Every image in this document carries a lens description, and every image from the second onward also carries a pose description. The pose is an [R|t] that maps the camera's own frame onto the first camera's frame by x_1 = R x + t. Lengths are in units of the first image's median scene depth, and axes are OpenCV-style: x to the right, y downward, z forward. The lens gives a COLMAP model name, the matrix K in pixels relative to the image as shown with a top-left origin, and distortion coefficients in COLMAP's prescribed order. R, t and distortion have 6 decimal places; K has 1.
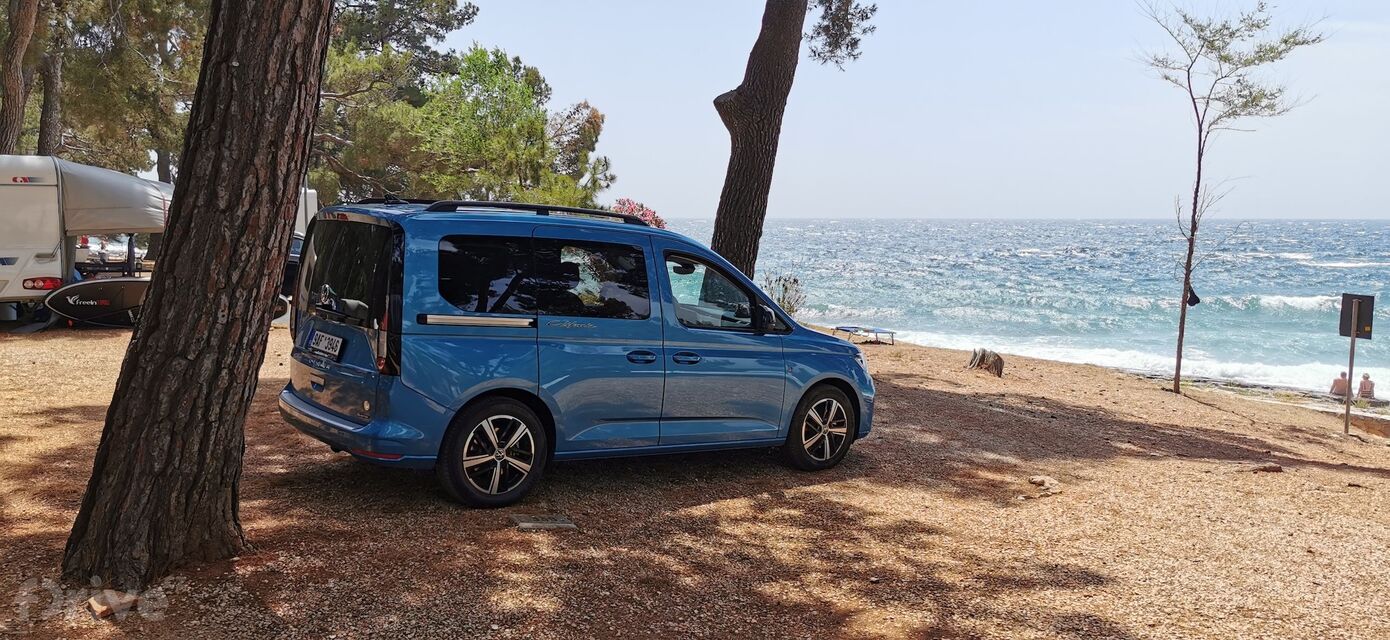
lens RADIAL K [[1107.7, 0, 688.2], [0, 1107.7, 323.5], [0, 0, 1]] dist [0.023634, -0.043032]
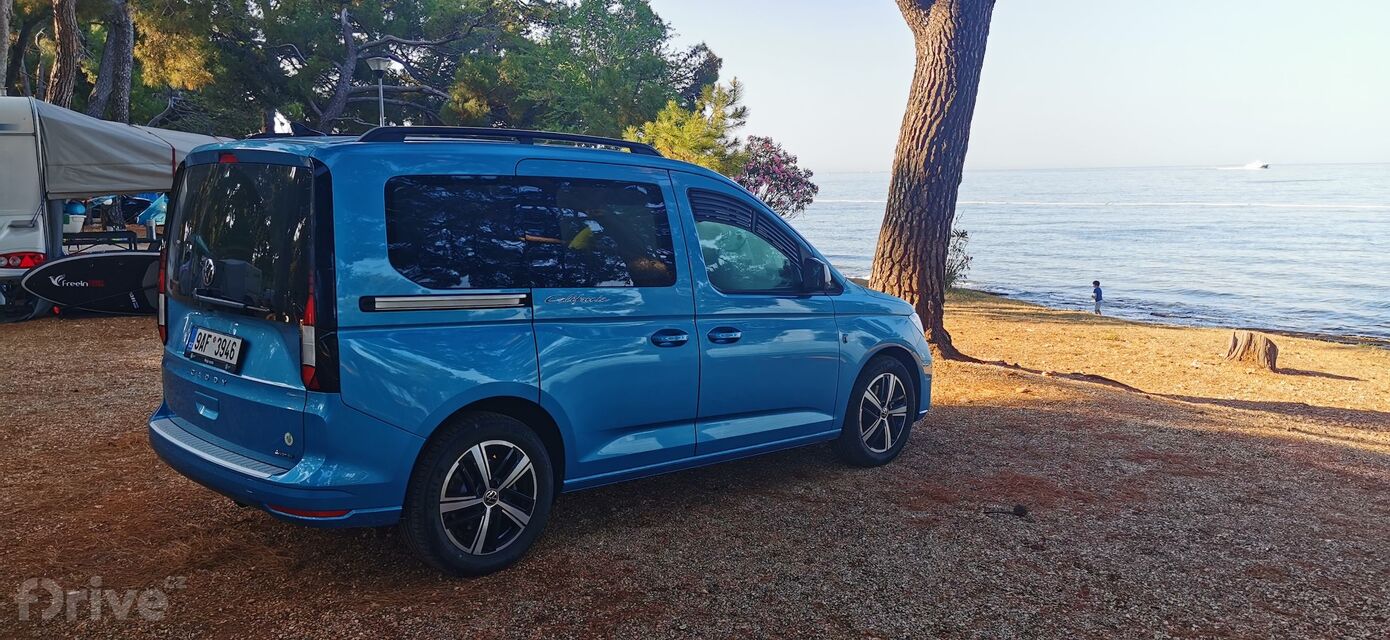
lens RADIAL K [[1107.7, 0, 705.8], [0, 1107.7, 322.9], [0, 0, 1]] dist [0.023634, -0.043032]
pose [[0.995849, -0.006178, -0.090812, -0.091508], [0.009704, 0.999214, 0.038443, -0.054907], [0.090503, -0.039165, 0.995126, 0.836062]]
